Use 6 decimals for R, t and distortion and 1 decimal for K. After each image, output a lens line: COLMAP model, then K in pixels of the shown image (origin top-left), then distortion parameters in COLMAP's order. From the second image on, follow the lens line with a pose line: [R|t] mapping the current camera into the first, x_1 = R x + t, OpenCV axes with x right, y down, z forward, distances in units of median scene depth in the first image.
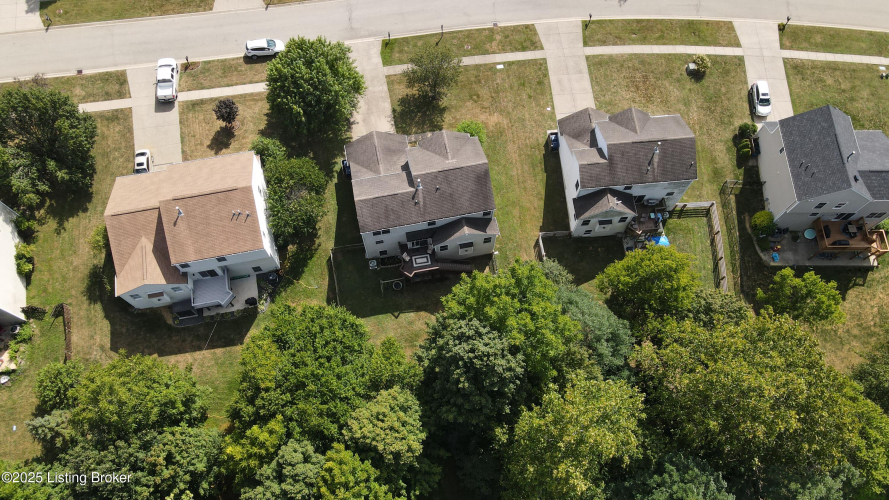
lens RADIAL K [[653.2, 0, 444.7], [0, 653.2, 250.8], [0, 0, 1]] dist [0.000820, 0.028595]
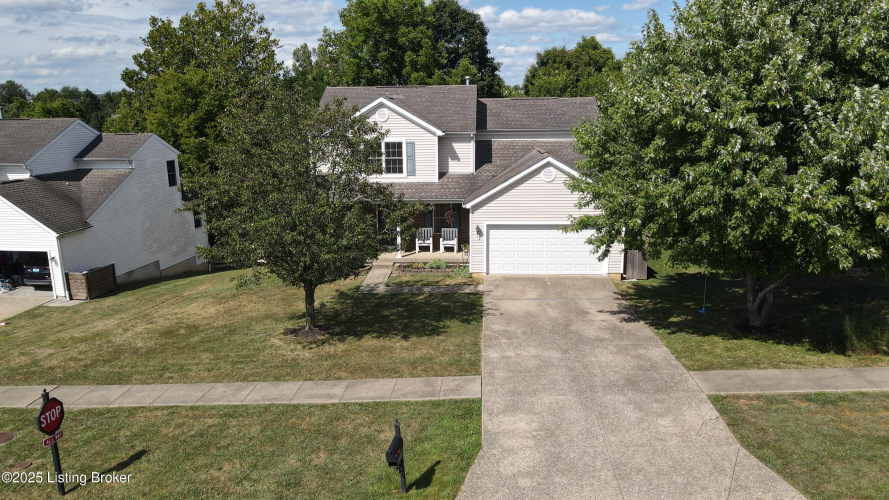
lens RADIAL K [[653.2, 0, 444.4], [0, 653.2, 251.3], [0, 0, 1]] dist [0.000820, 0.028595]
pose [[-0.966584, -0.053042, 0.250802, -0.142557], [0.238154, 0.176217, 0.955107, -0.524185], [-0.094856, 0.982921, -0.157696, 1.086569]]
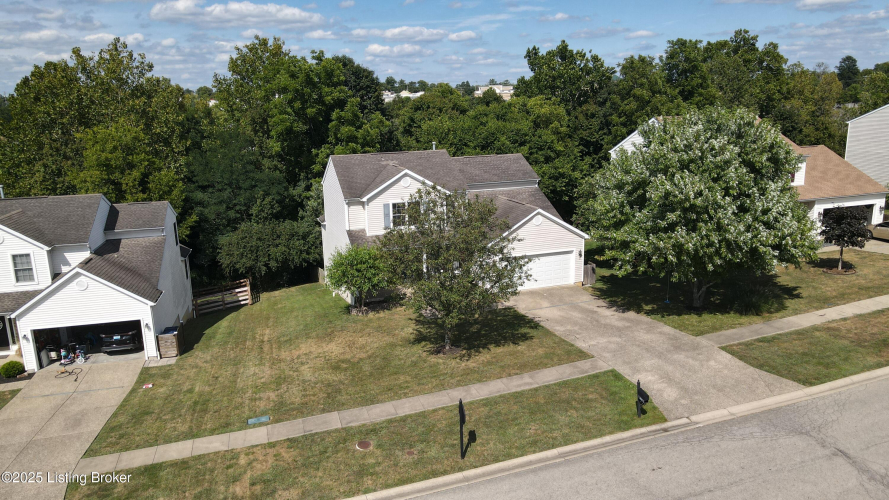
lens RADIAL K [[653.2, 0, 441.5], [0, 653.2, 254.6], [0, 0, 1]] dist [0.000820, 0.028595]
pose [[-0.991527, 0.046263, -0.121380, 0.036623], [-0.112553, 0.160502, 0.980597, -0.675256], [0.064847, 0.985951, -0.153935, 1.085628]]
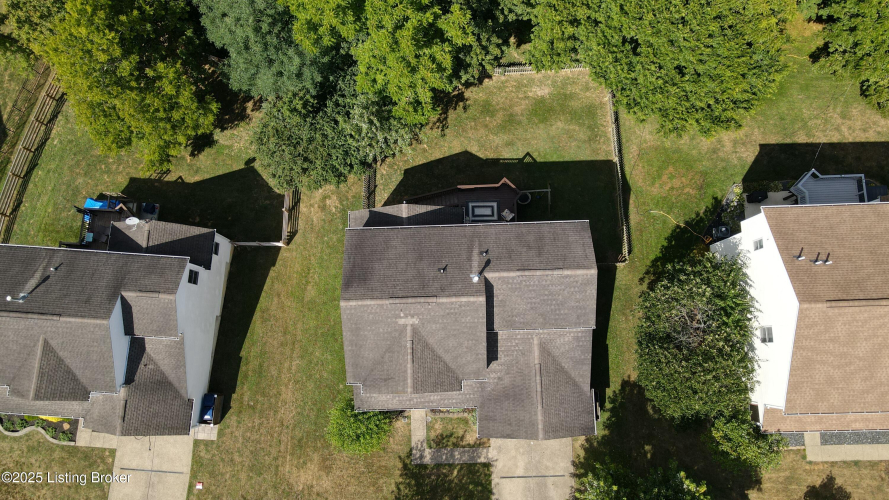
lens RADIAL K [[653.2, 0, 443.2], [0, 653.2, 250.3], [0, 0, 1]] dist [0.000820, 0.028595]
pose [[-0.985781, -0.165342, 0.029975, -0.022063], [0.157258, -0.844890, 0.511303, -0.323228], [-0.059214, 0.508746, 0.858878, 0.474670]]
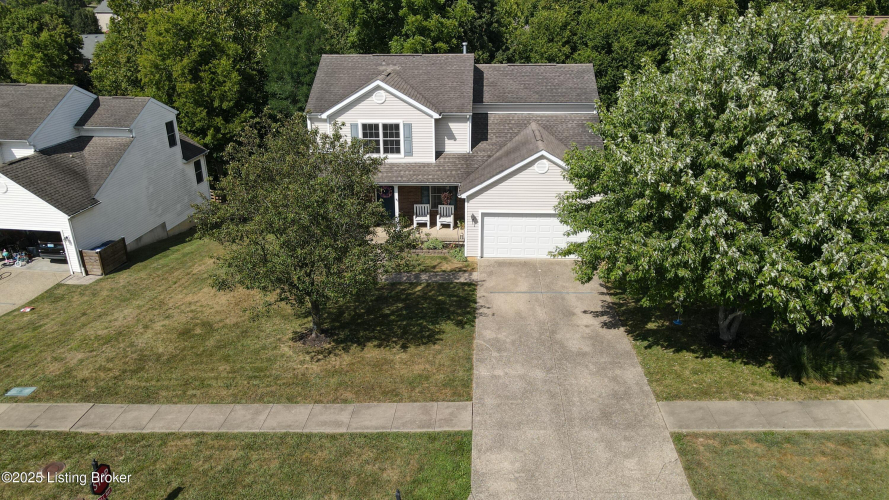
lens RADIAL K [[653.2, 0, 443.7], [0, 653.2, 253.0], [0, 0, 1]] dist [0.000820, 0.028595]
pose [[-0.966721, -0.096693, 0.236858, -0.144045], [0.237289, 0.007190, 0.971413, -0.546810], [-0.095632, 0.995288, 0.015993, 1.030624]]
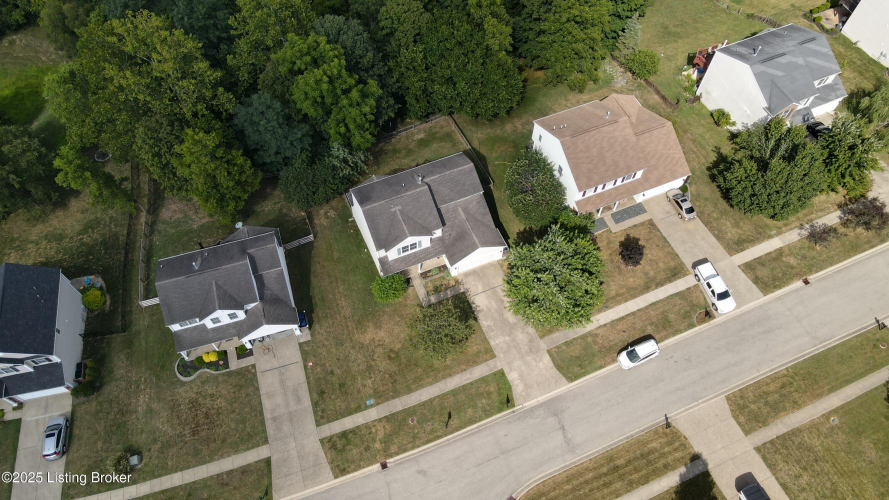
lens RADIAL K [[653.2, 0, 439.8], [0, 653.2, 251.3], [0, 0, 1]] dist [0.000820, 0.028595]
pose [[-0.979530, 0.167079, -0.112272, 0.065581], [-0.191094, -0.596498, 0.779534, -0.936489], [0.063274, 0.785032, 0.616215, 0.368820]]
